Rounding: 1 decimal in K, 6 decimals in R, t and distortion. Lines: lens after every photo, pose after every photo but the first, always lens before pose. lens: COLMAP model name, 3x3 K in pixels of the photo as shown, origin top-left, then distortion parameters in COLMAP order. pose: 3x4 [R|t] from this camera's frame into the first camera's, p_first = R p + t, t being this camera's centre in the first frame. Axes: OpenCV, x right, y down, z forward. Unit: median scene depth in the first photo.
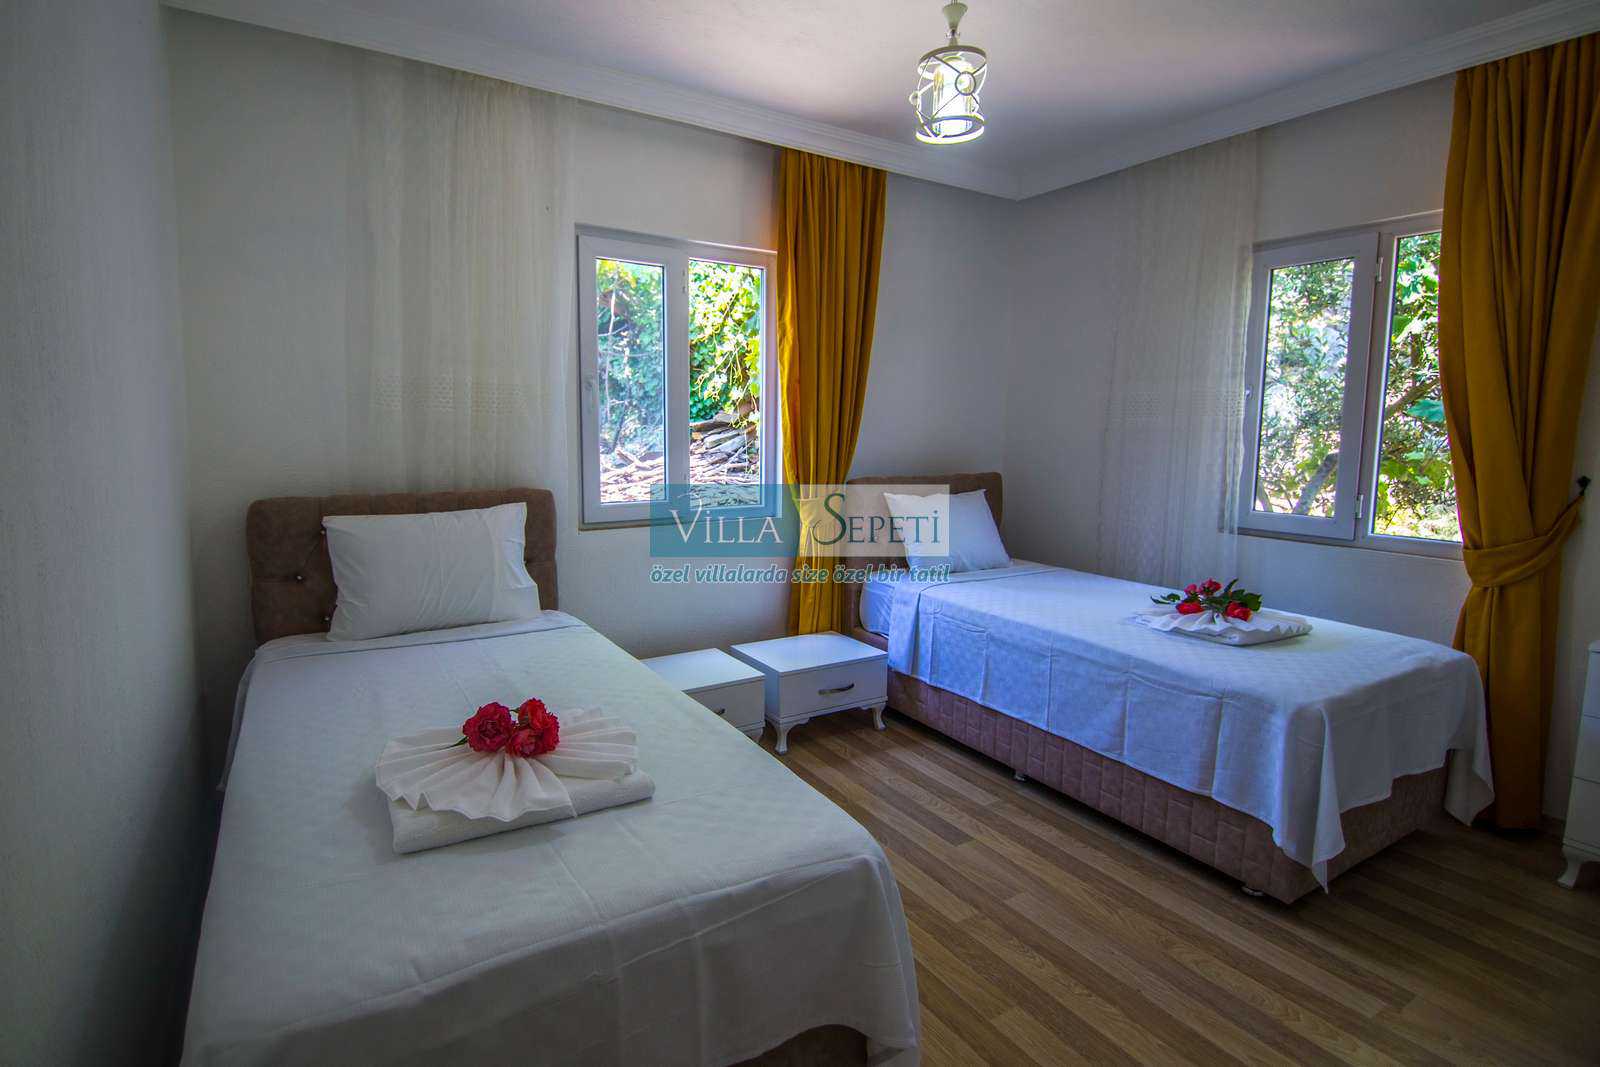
lens RADIAL K [[749.4, 0, 795.0], [0, 749.4, 529.9], [0, 0, 1]] dist [-0.001119, -0.000328]
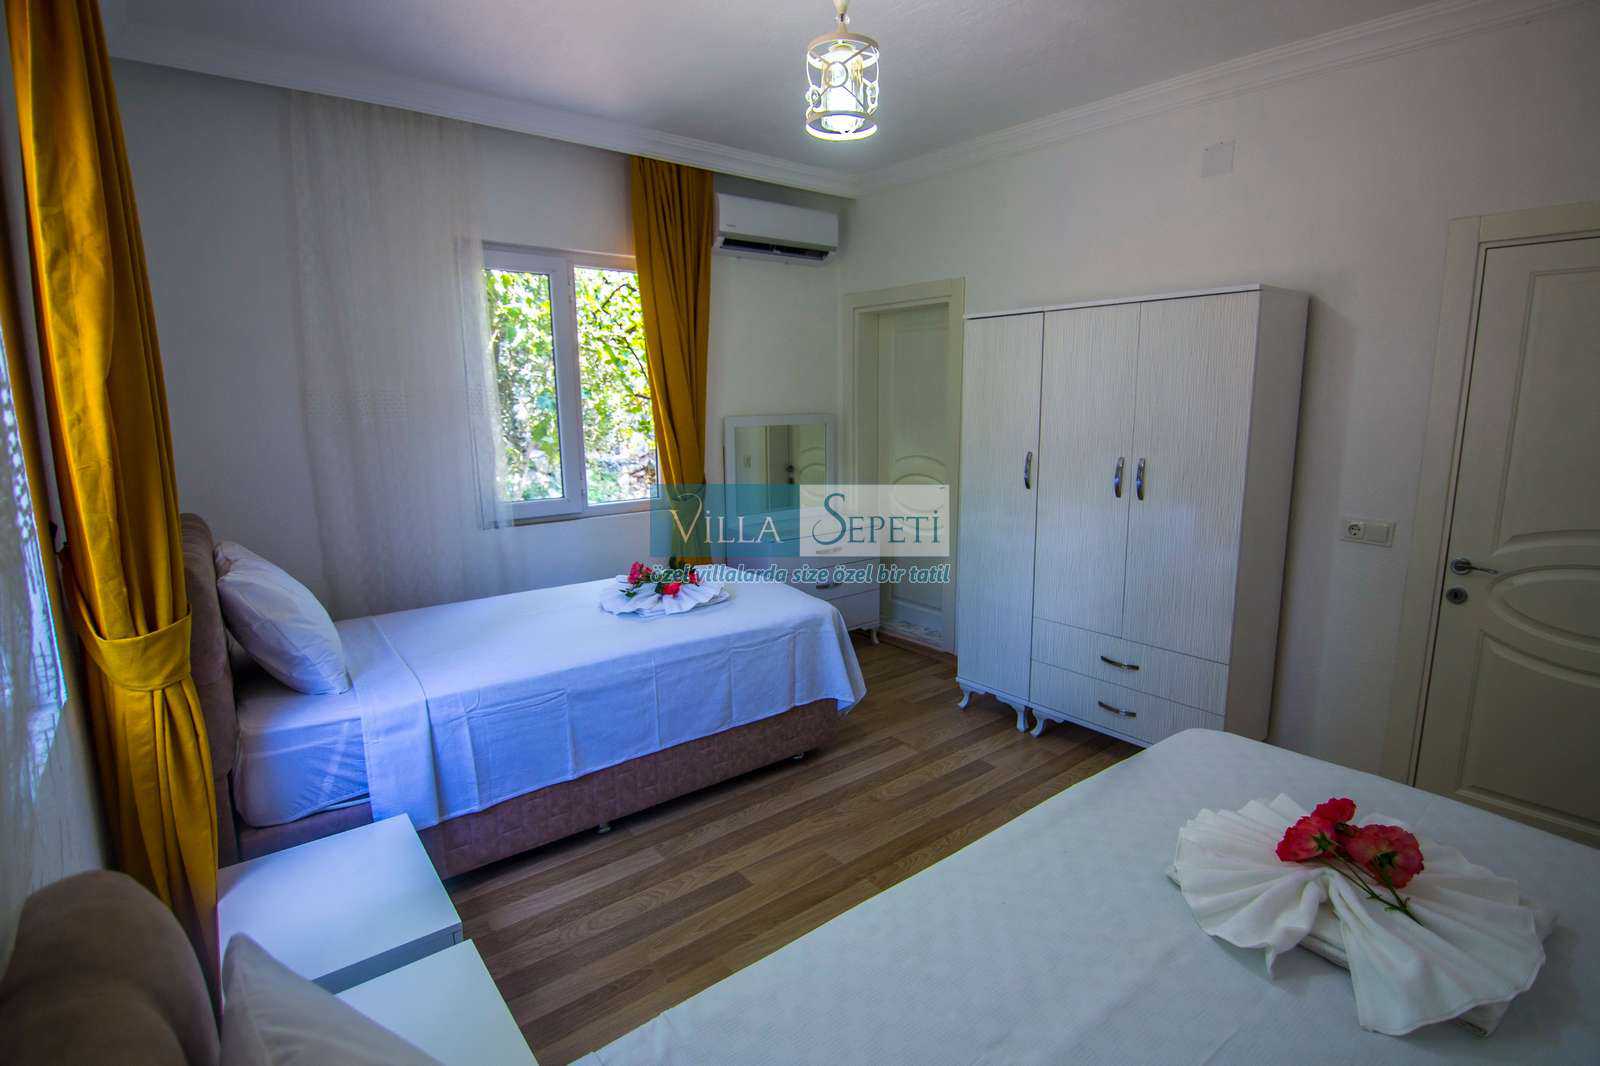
lens RADIAL K [[746.3, 0, 795.9], [0, 746.3, 541.3], [0, 0, 1]] dist [0.000415, 0.000030]
pose [[-0.063051, -0.199459, 0.977876, -0.582117], [0.147674, 0.967175, 0.206798, -0.171016], [-0.987024, 0.157446, -0.031526, 0.847641]]
